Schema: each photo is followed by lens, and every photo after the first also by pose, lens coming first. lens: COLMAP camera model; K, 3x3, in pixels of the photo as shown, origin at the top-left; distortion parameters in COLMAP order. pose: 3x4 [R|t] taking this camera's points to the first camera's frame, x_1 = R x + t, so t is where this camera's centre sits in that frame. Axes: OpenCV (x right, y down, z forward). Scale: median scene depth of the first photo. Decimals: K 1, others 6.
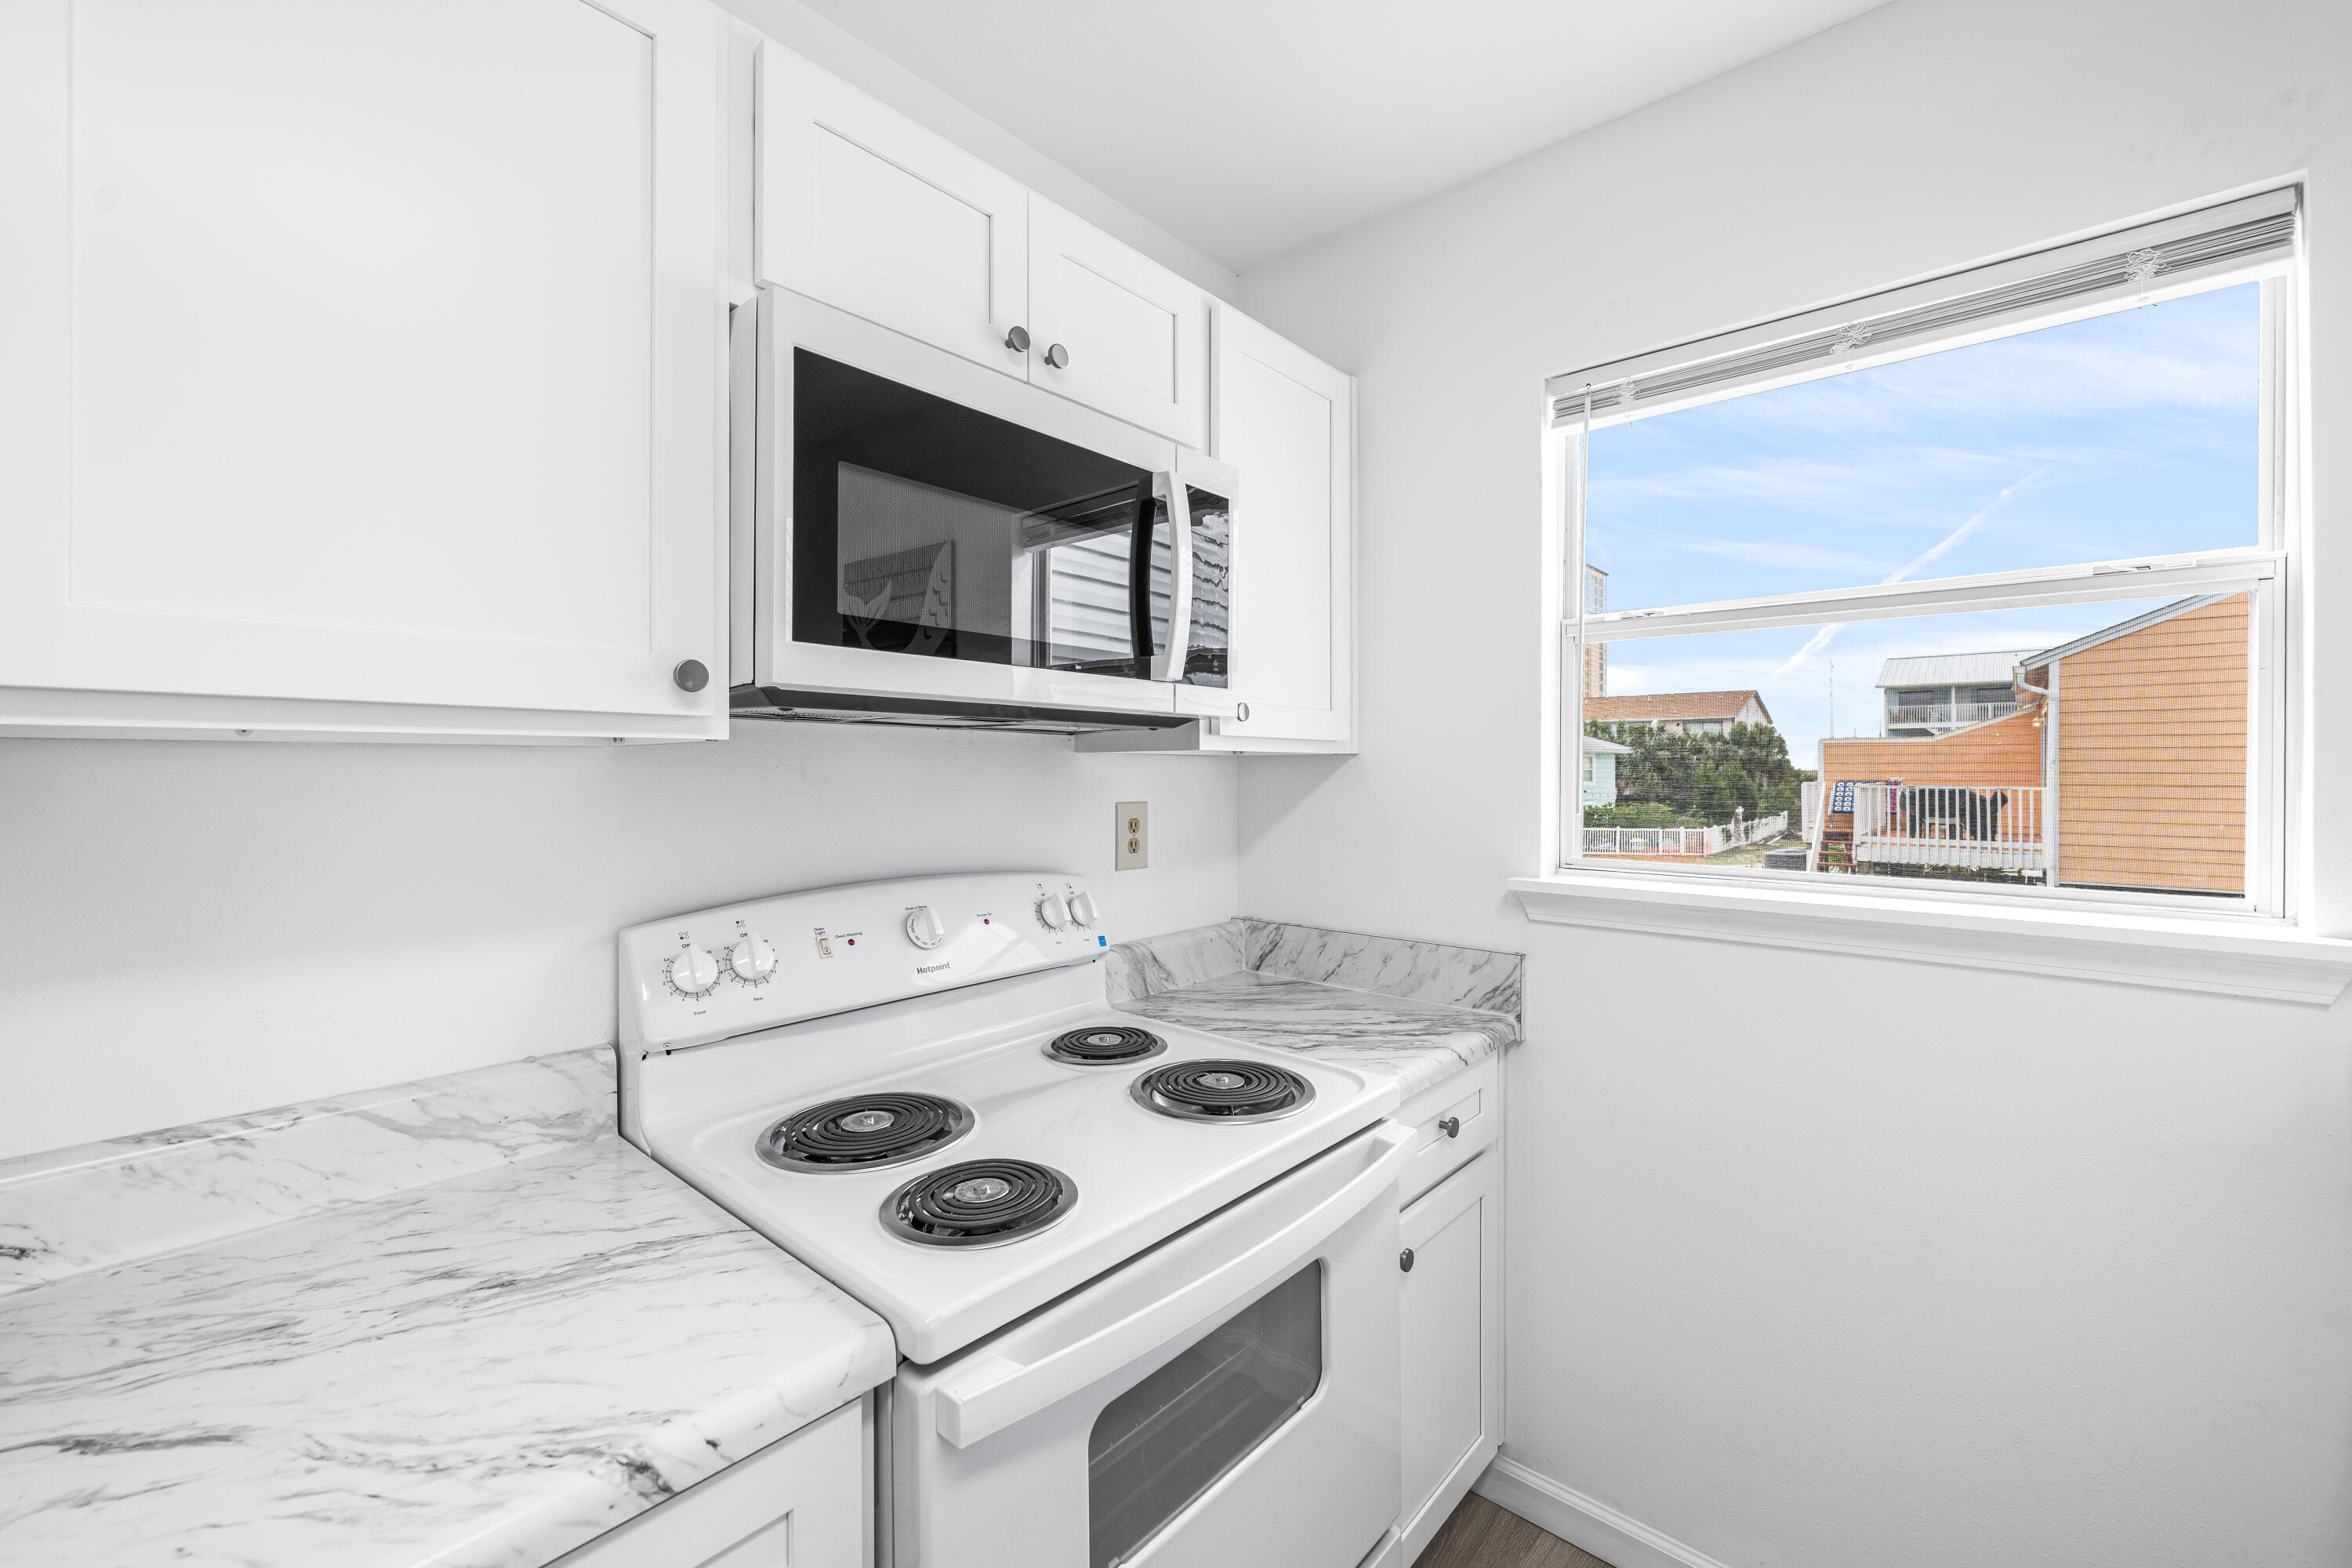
lens RADIAL K [[951.3, 0, 1174.0], [0, 951.3, 764.6], [0, 0, 1]] dist [0.000247, 0.000075]
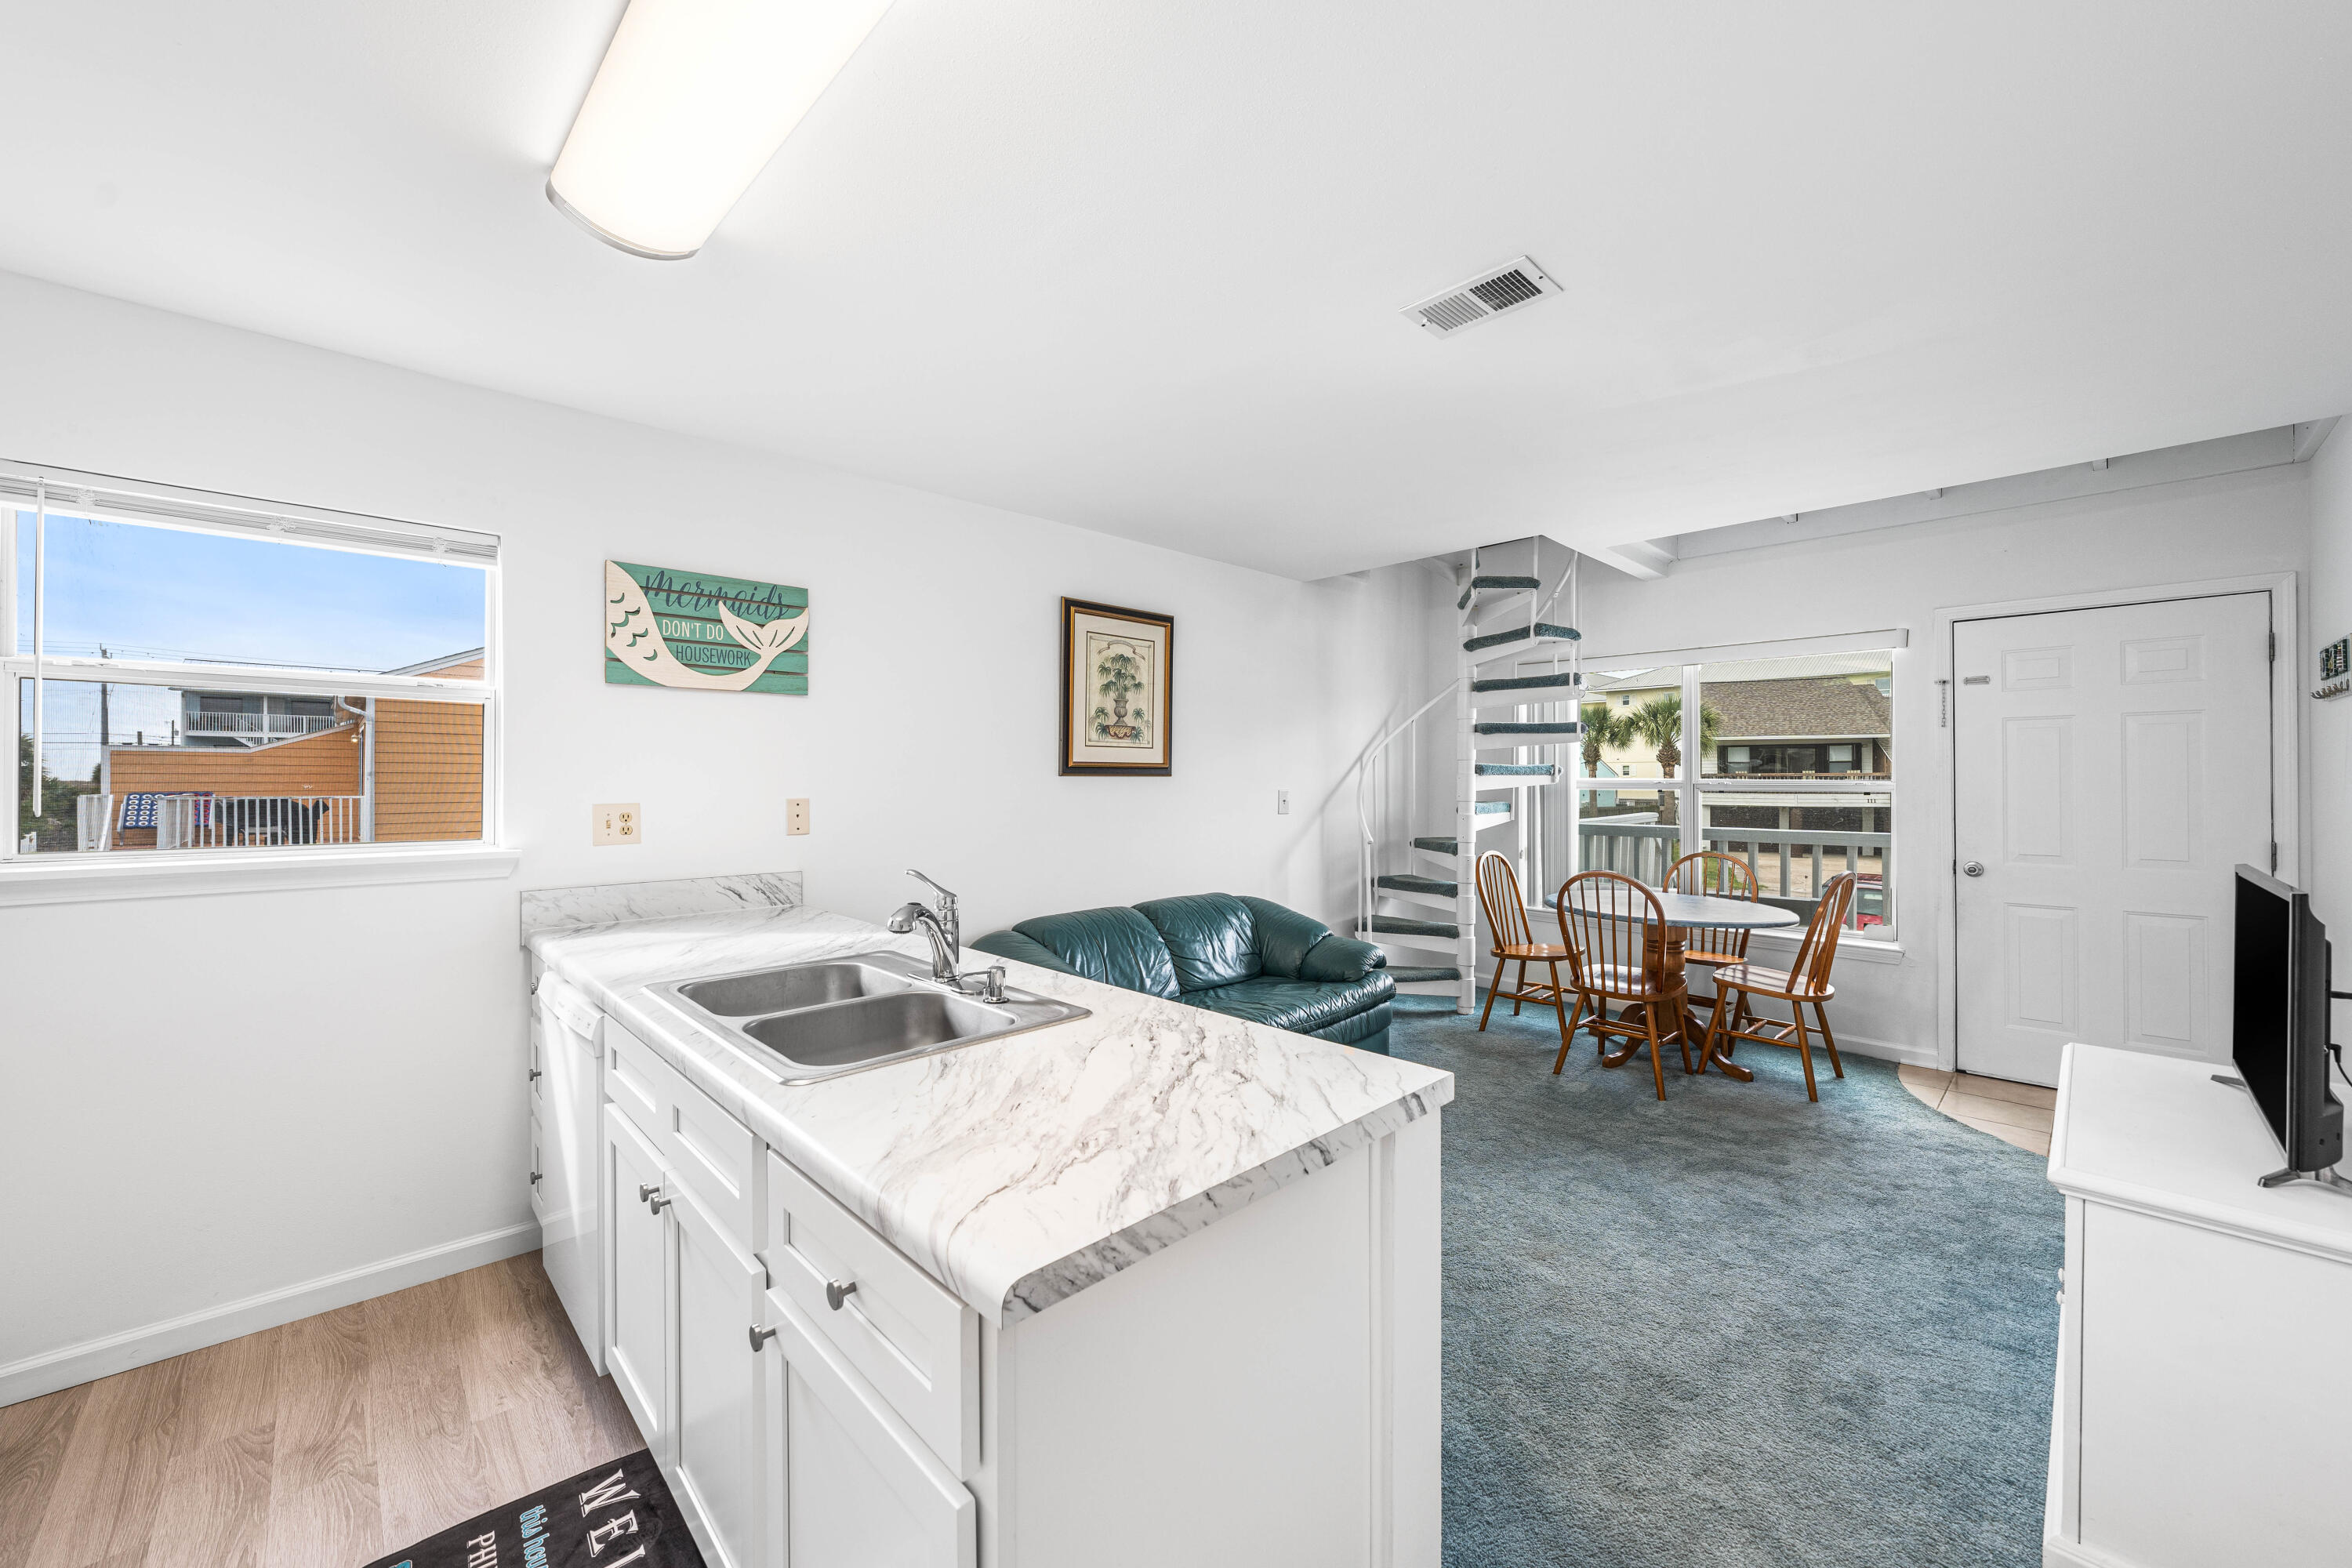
lens RADIAL K [[878.1, 0, 1172.7], [0, 878.1, 773.0], [0, 0, 1]] dist [0.001348, 0.000038]
pose [[0.081551, 0.009326, 0.996626, -0.071030], [-0.005903, 0.999943, -0.008874, -0.000336], [-0.996652, -0.005159, 0.081602, -0.070528]]
